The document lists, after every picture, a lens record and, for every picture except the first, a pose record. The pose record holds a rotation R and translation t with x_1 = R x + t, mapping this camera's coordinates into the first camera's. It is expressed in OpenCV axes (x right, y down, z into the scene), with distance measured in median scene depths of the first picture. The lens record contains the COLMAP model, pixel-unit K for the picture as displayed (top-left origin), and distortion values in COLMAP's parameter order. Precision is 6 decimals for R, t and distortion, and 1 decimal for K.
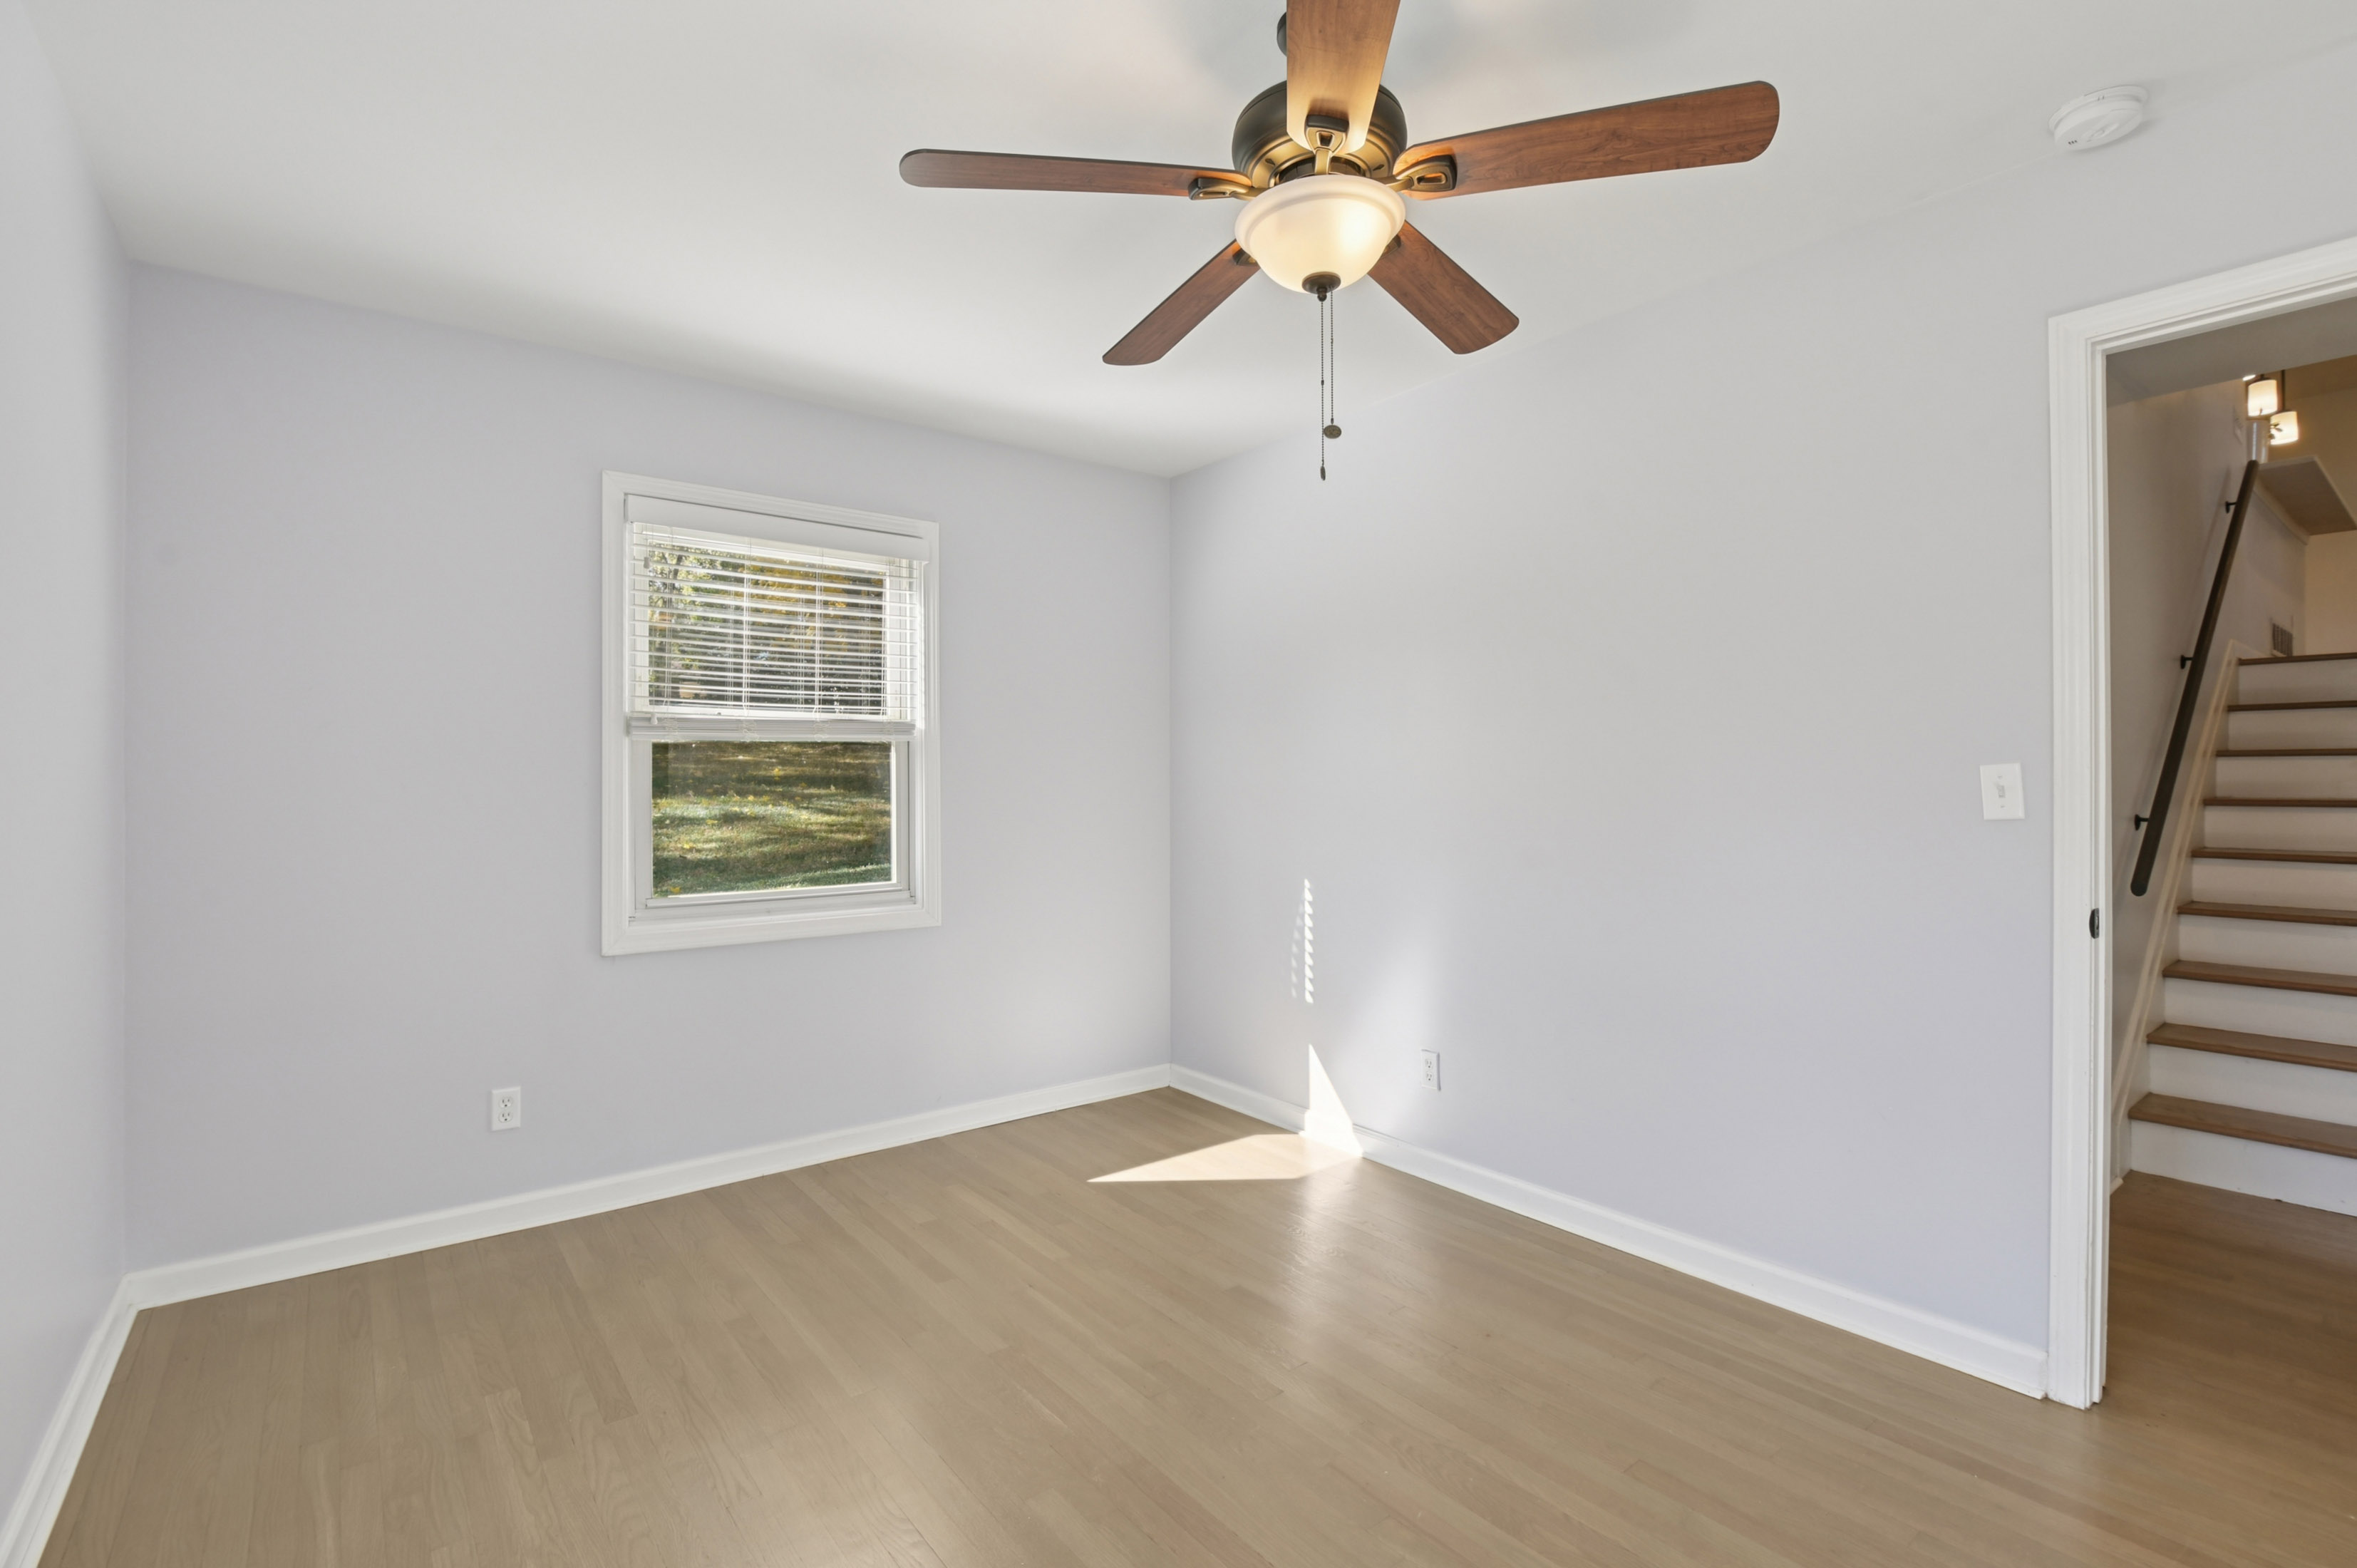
lens RADIAL K [[1090.7, 0, 1181.4], [0, 1090.7, 777.8], [0, 0, 1]] dist [-0.020951, -0.000614]
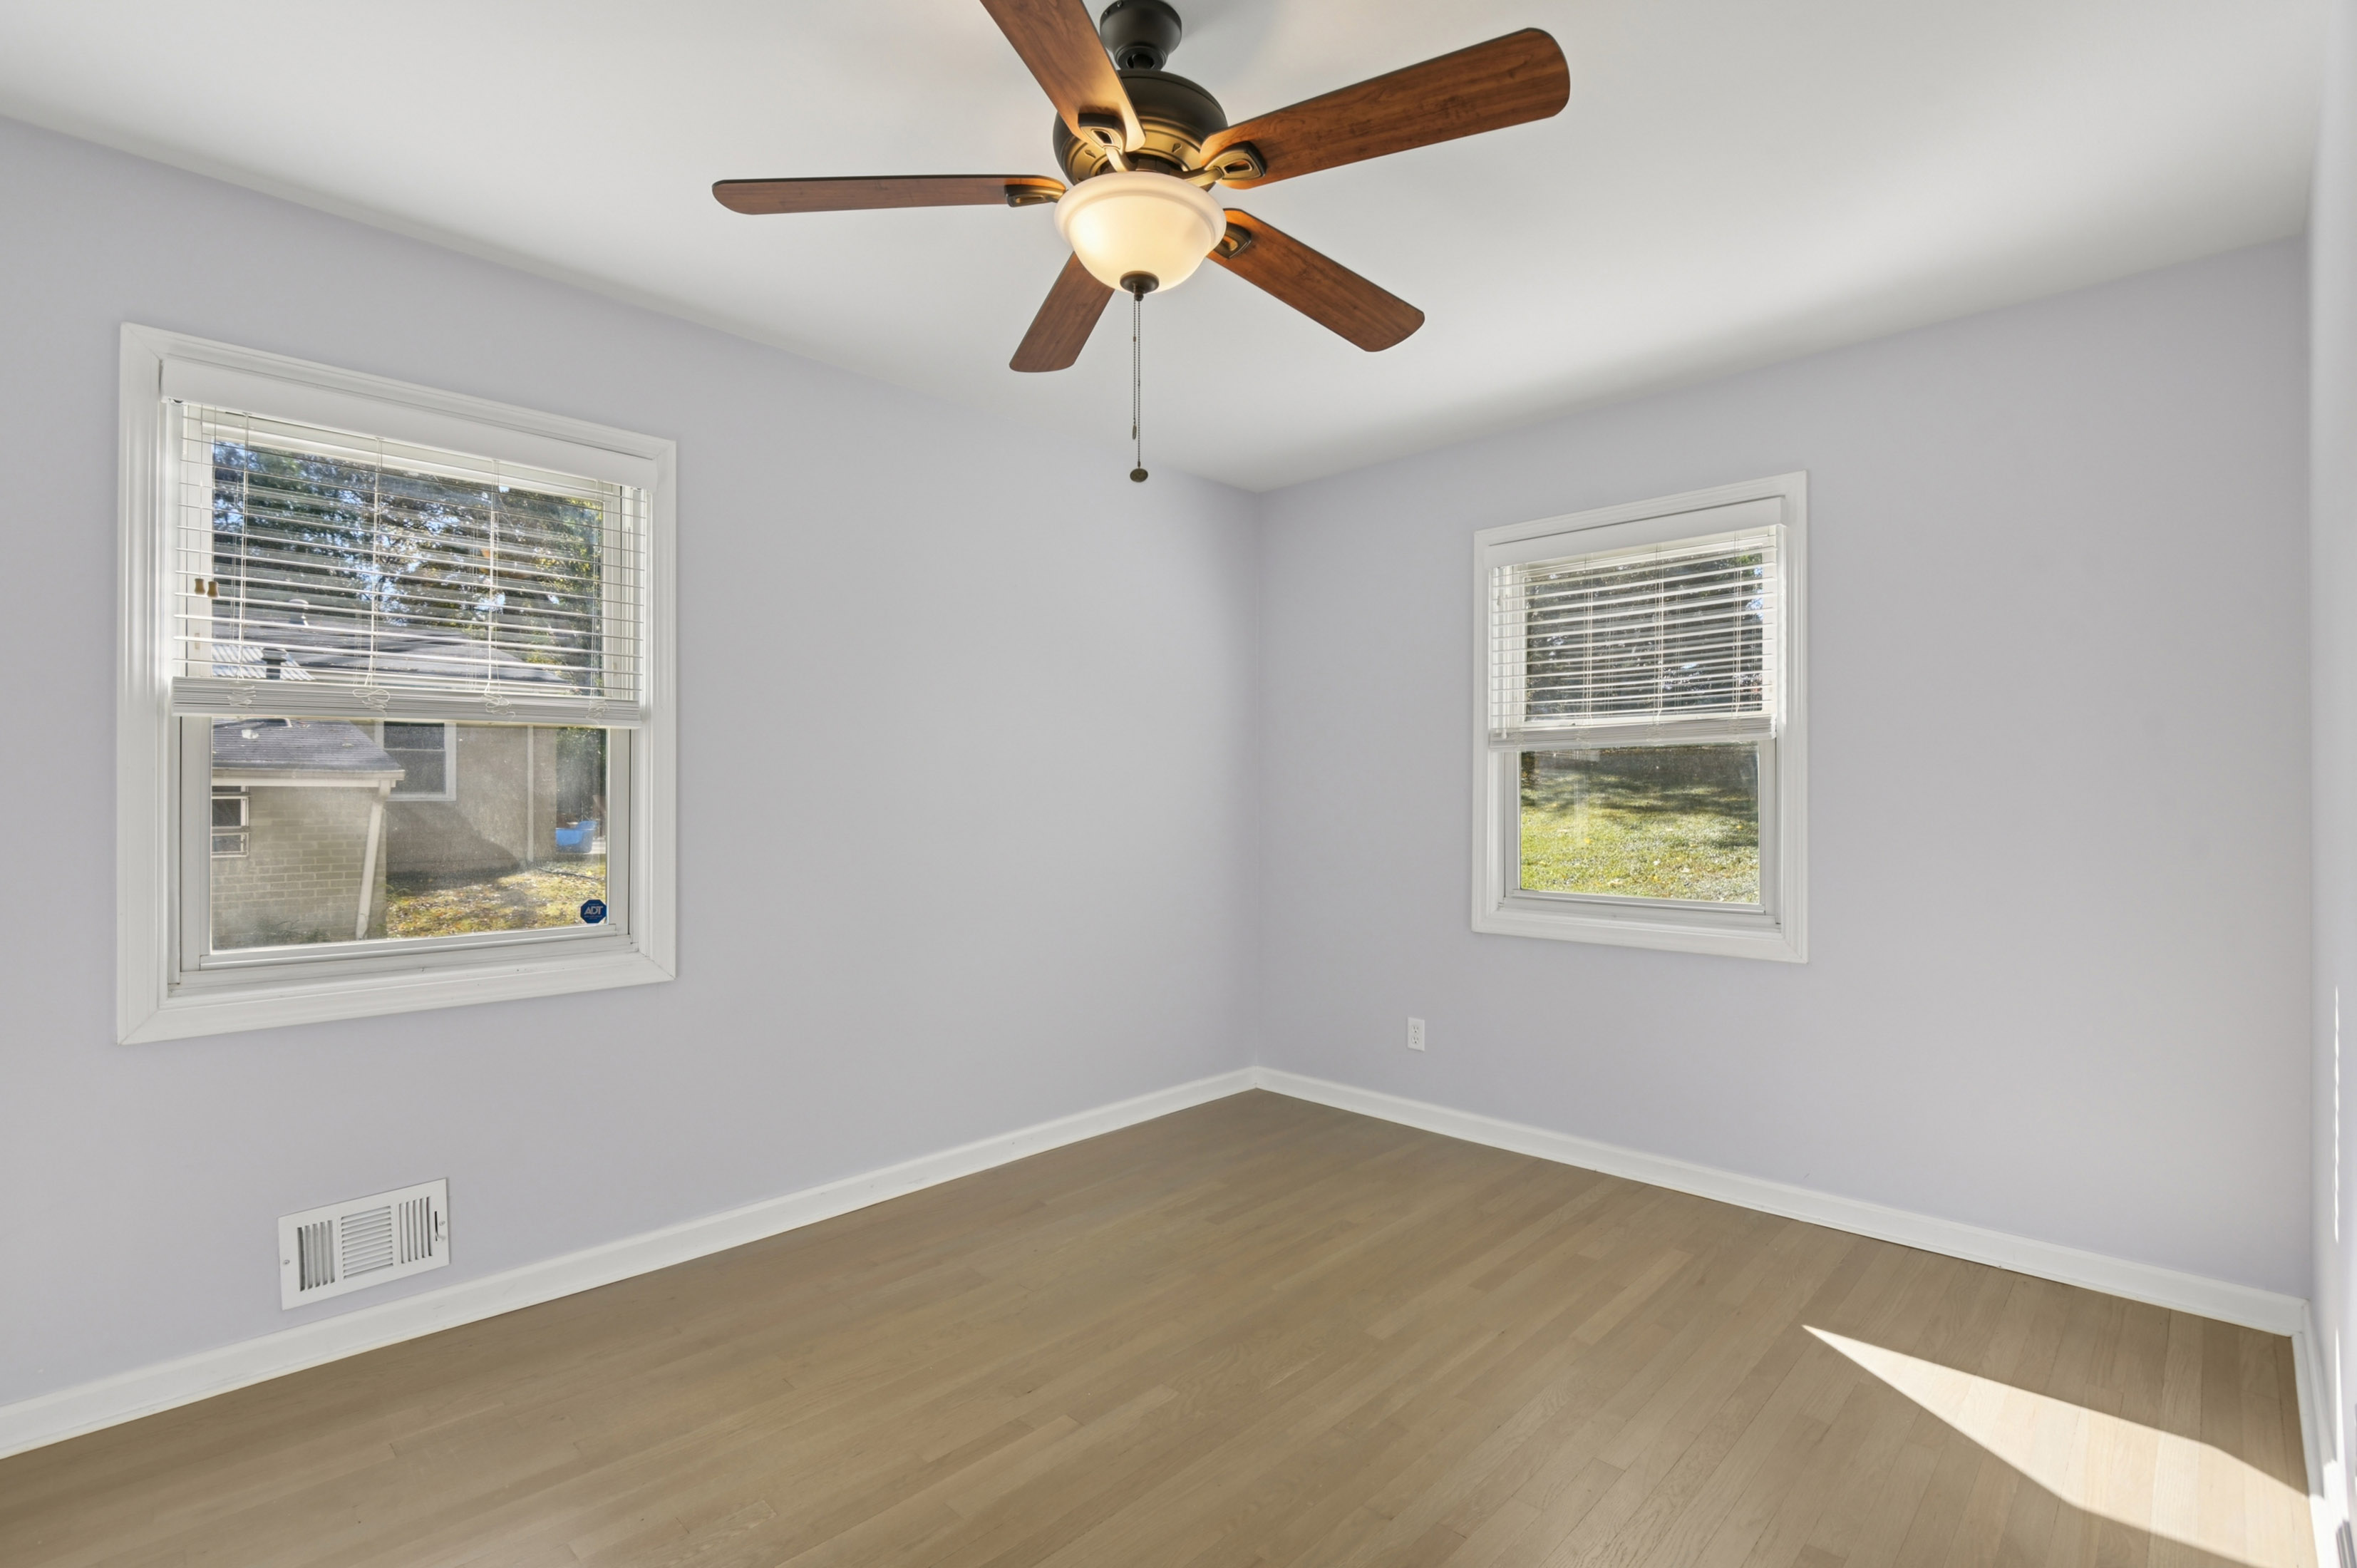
lens RADIAL K [[1090.7, 0, 1181.4], [0, 1090.7, 777.8], [0, 0, 1]] dist [-0.020951, -0.000614]
pose [[0.118551, -0.010126, -0.992896, 0.598509], [0.004082, 0.999945, -0.009711, 0.002827], [0.992940, -0.002902, 0.118585, 0.494595]]
